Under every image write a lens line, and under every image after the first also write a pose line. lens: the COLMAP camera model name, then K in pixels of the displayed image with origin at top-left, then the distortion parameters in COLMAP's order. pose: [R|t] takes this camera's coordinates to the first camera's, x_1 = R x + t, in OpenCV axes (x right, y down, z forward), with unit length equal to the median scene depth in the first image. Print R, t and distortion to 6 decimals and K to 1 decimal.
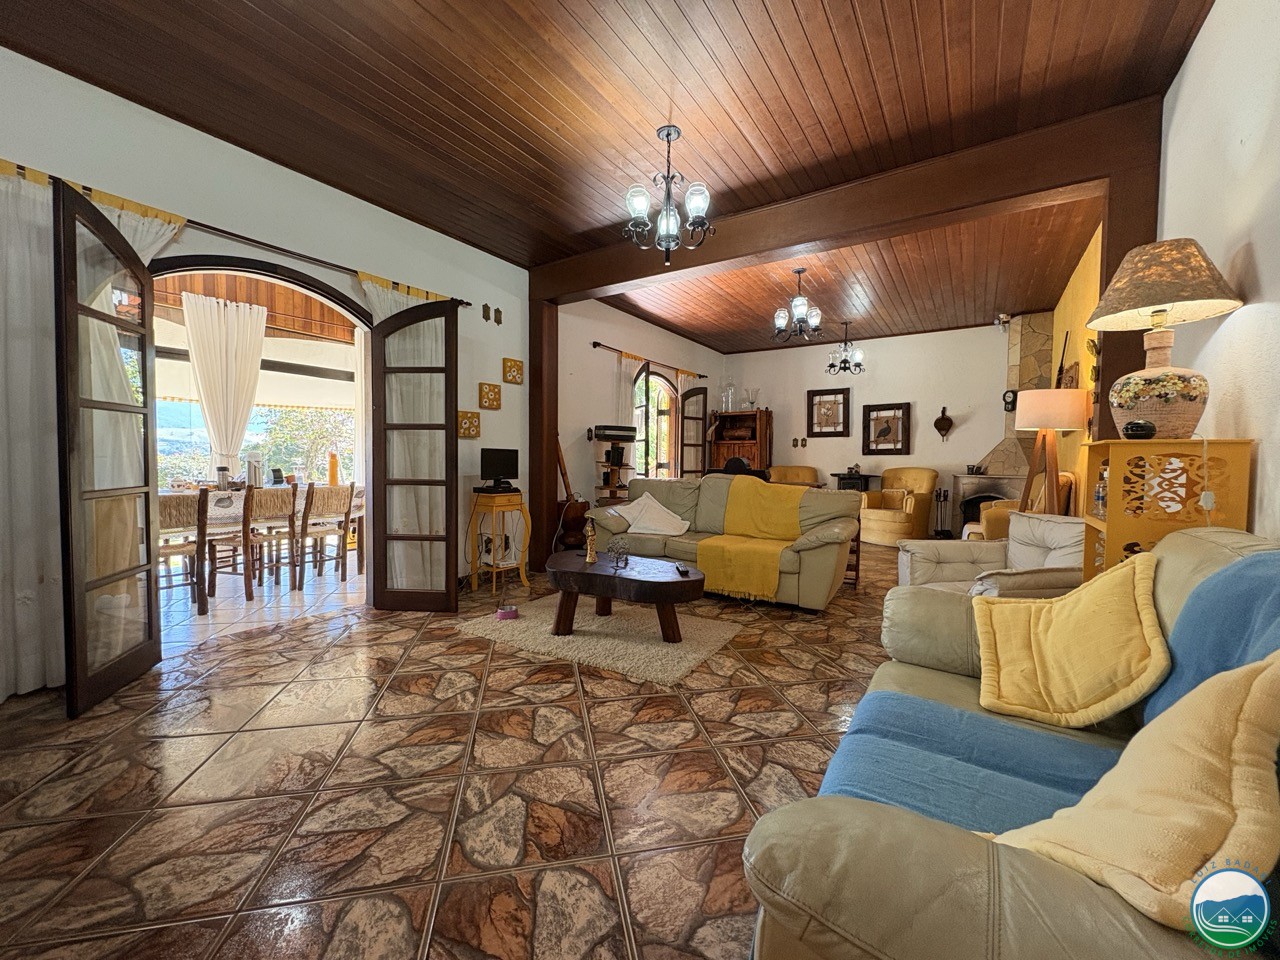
lens RADIAL K [[511.4, 0, 640.0], [0, 511.4, 480.0], [0, 0, 1]] dist [-0.001172, 0.000171]
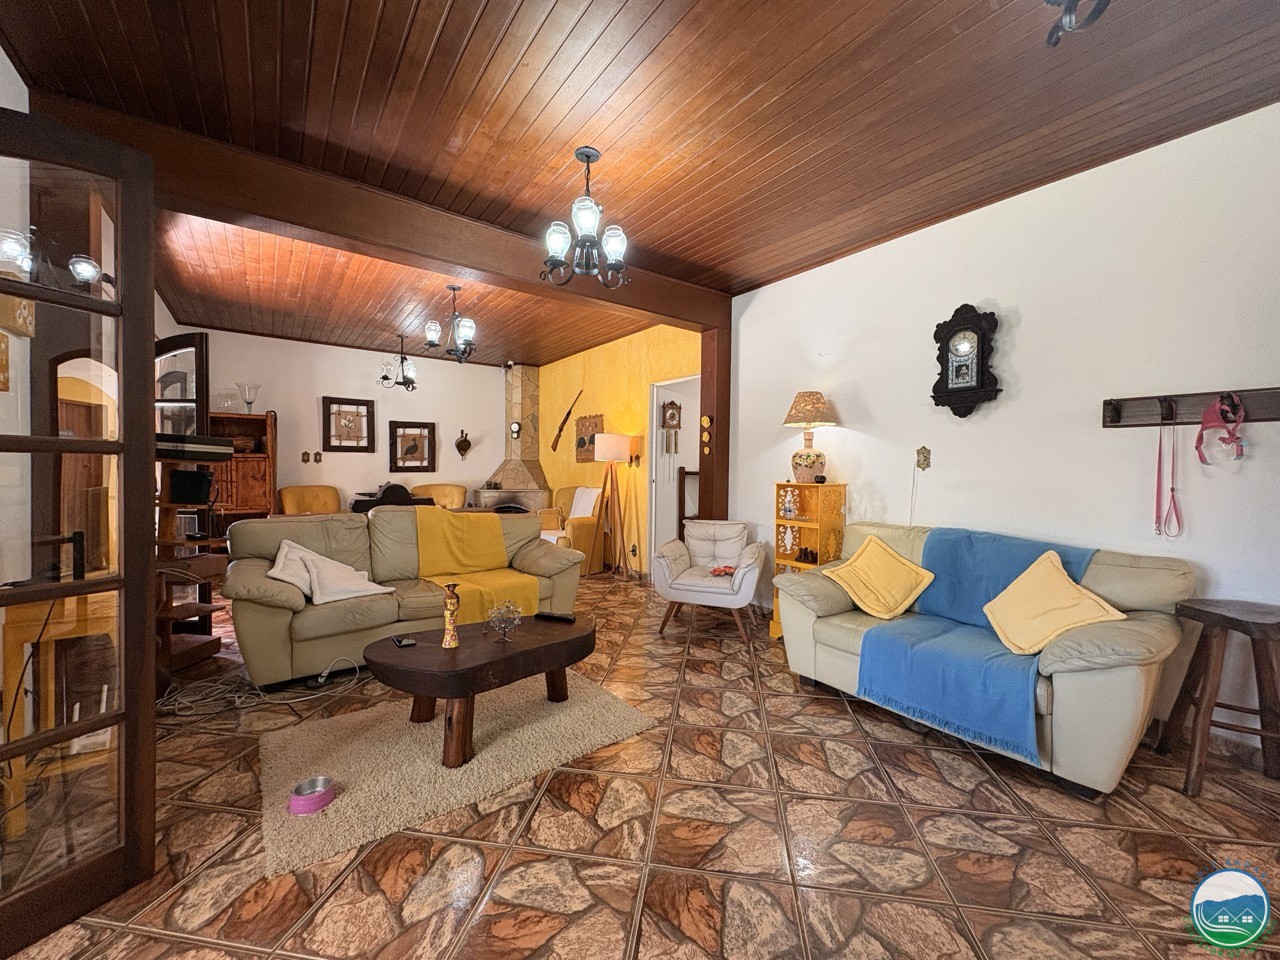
lens RADIAL K [[511.4, 0, 640.0], [0, 511.4, 480.0], [0, 0, 1]] dist [-0.001172, 0.000171]
pose [[0.349083, -0.024751, 0.936765, -0.488267], [0.030628, 0.999418, 0.014992, -0.055595], [-0.936591, 0.023458, 0.349638, 0.362068]]
